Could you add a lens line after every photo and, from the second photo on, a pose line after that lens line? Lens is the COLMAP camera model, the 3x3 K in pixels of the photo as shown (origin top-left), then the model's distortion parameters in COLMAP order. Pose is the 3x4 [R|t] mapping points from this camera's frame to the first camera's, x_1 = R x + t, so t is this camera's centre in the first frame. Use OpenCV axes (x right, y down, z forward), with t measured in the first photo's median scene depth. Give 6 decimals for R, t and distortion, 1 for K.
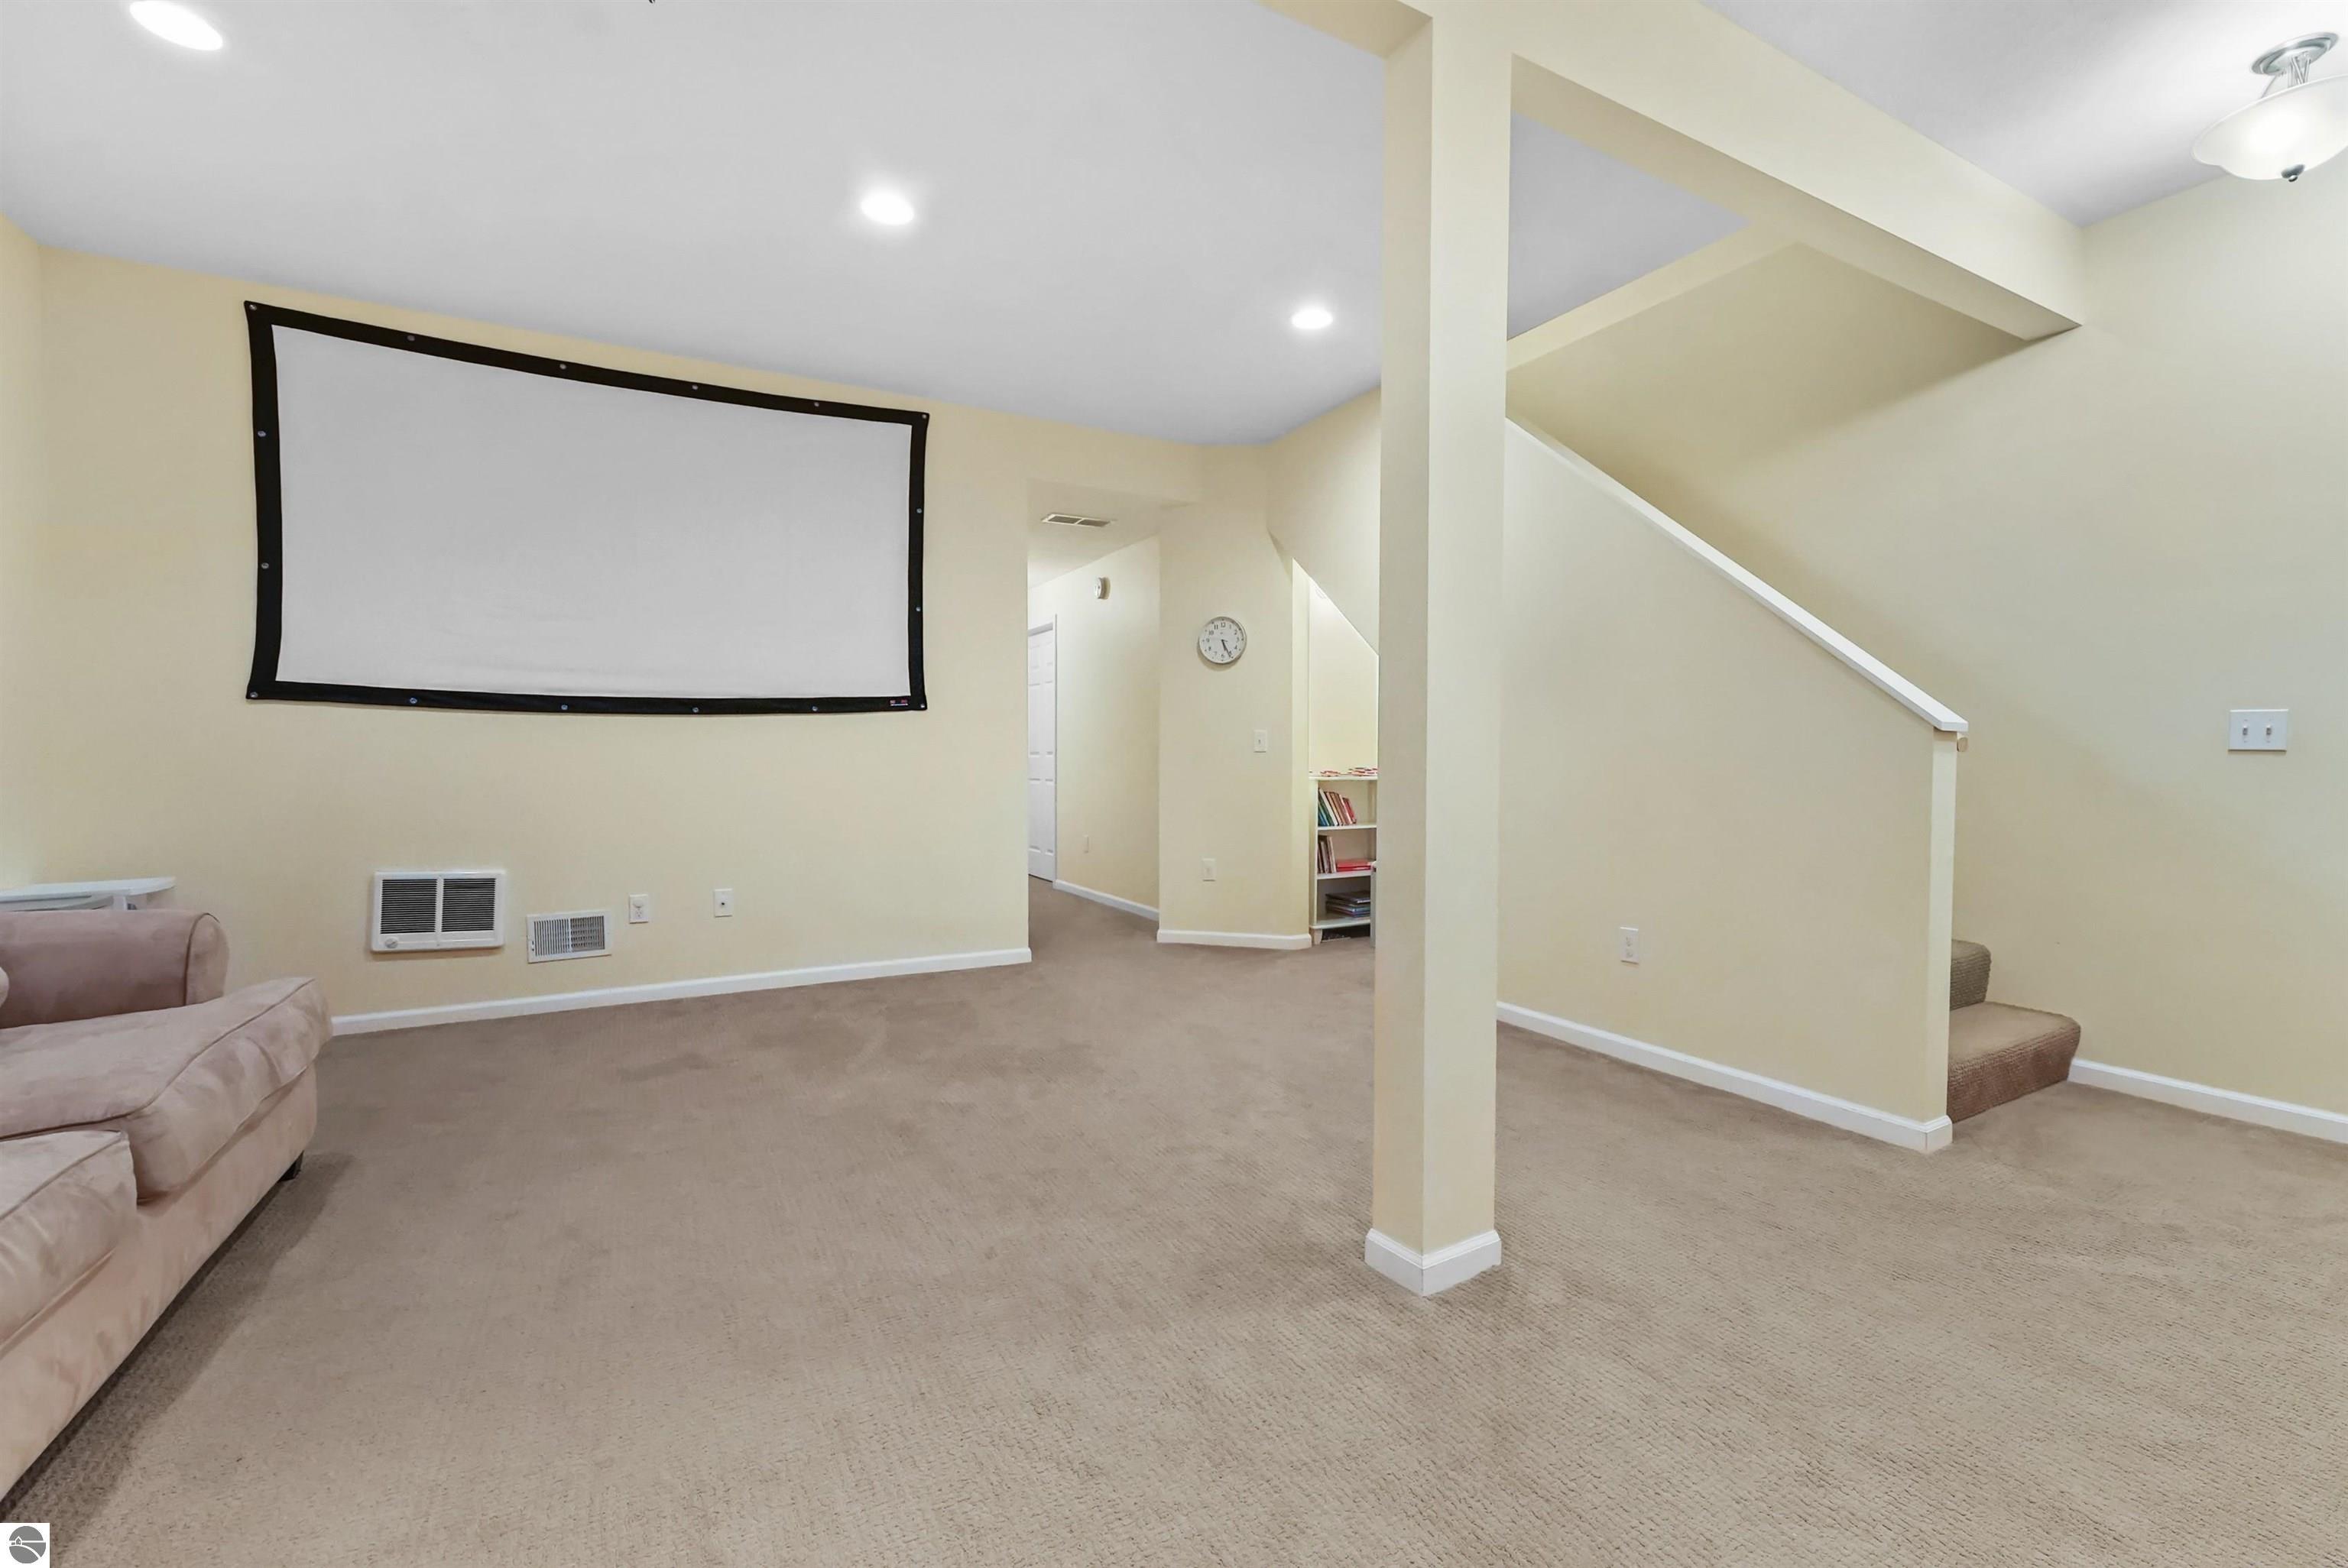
lens RADIAL K [[981.4, 0, 1175.9], [0, 981.4, 772.3], [0, 0, 1]] dist [-0.016591, 0.000032]
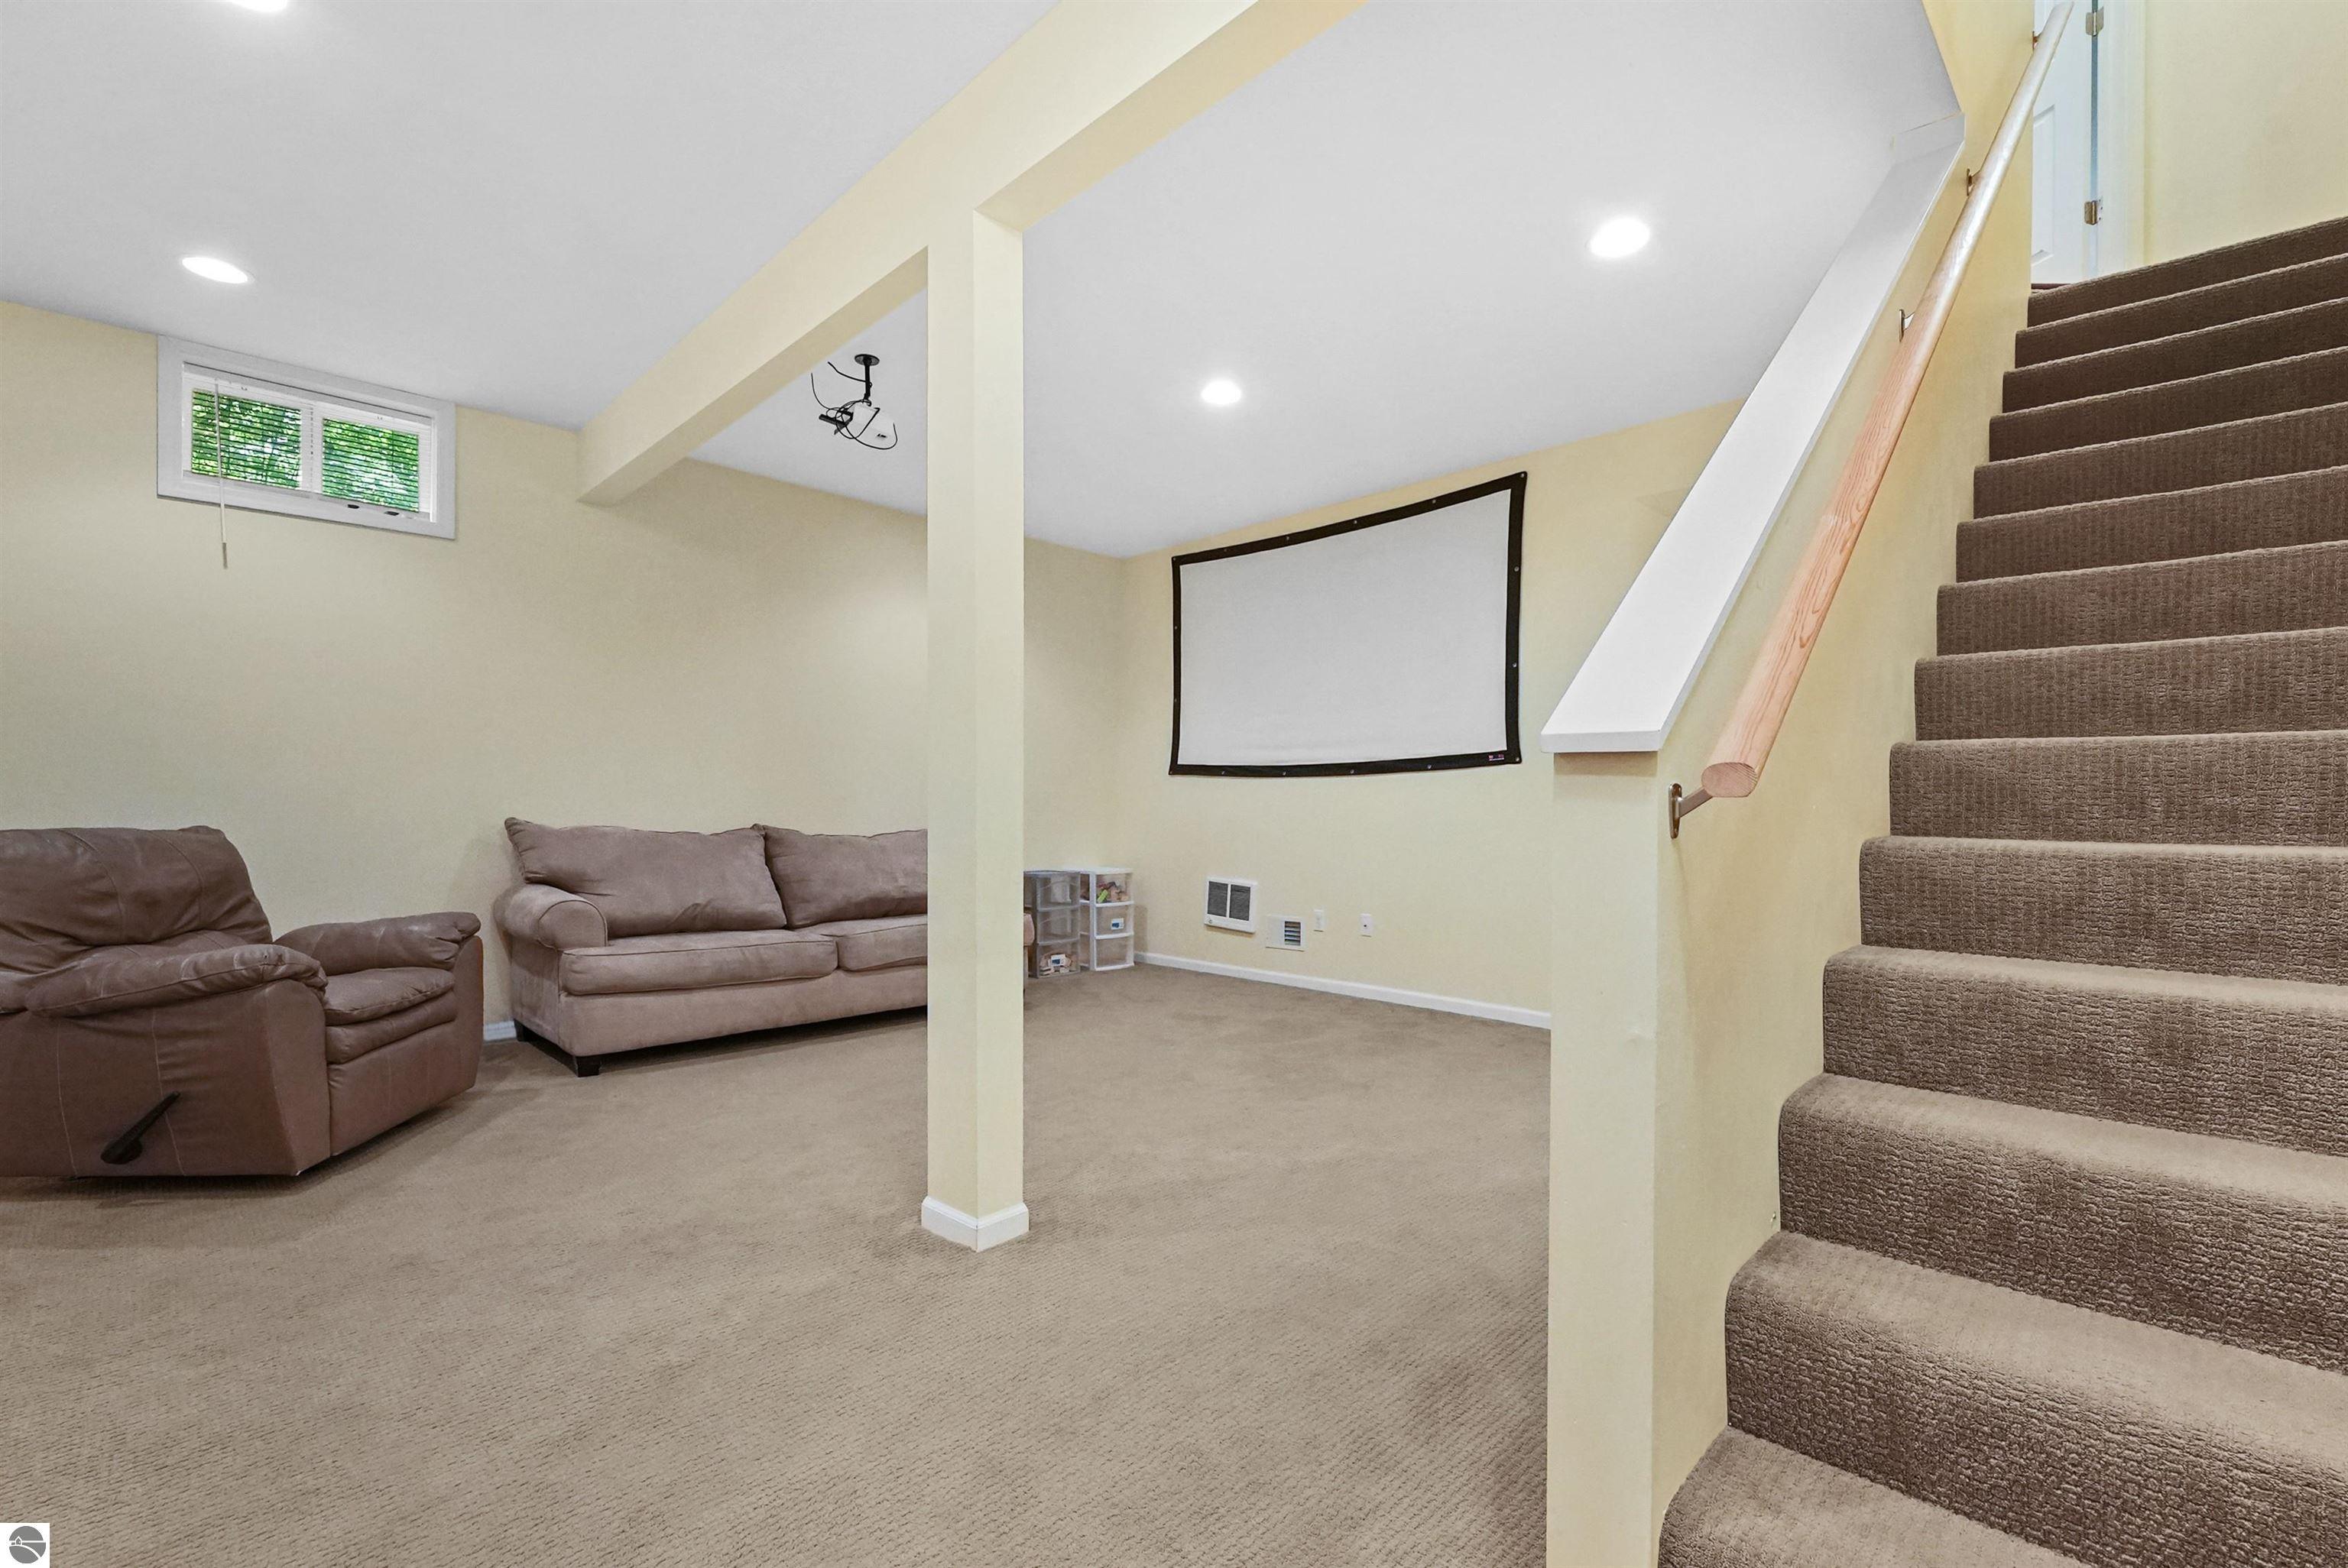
lens RADIAL K [[1007.1, 0, 1174.0], [0, 1007.1, 784.0], [0, 0, 1]] dist [0.018035, 0.000024]
pose [[0.277183, -0.017628, -0.960655, 0.776423], [-0.019021, 0.999535, -0.023829, -0.012165], [0.960629, 0.024878, 0.276719, 0.437220]]
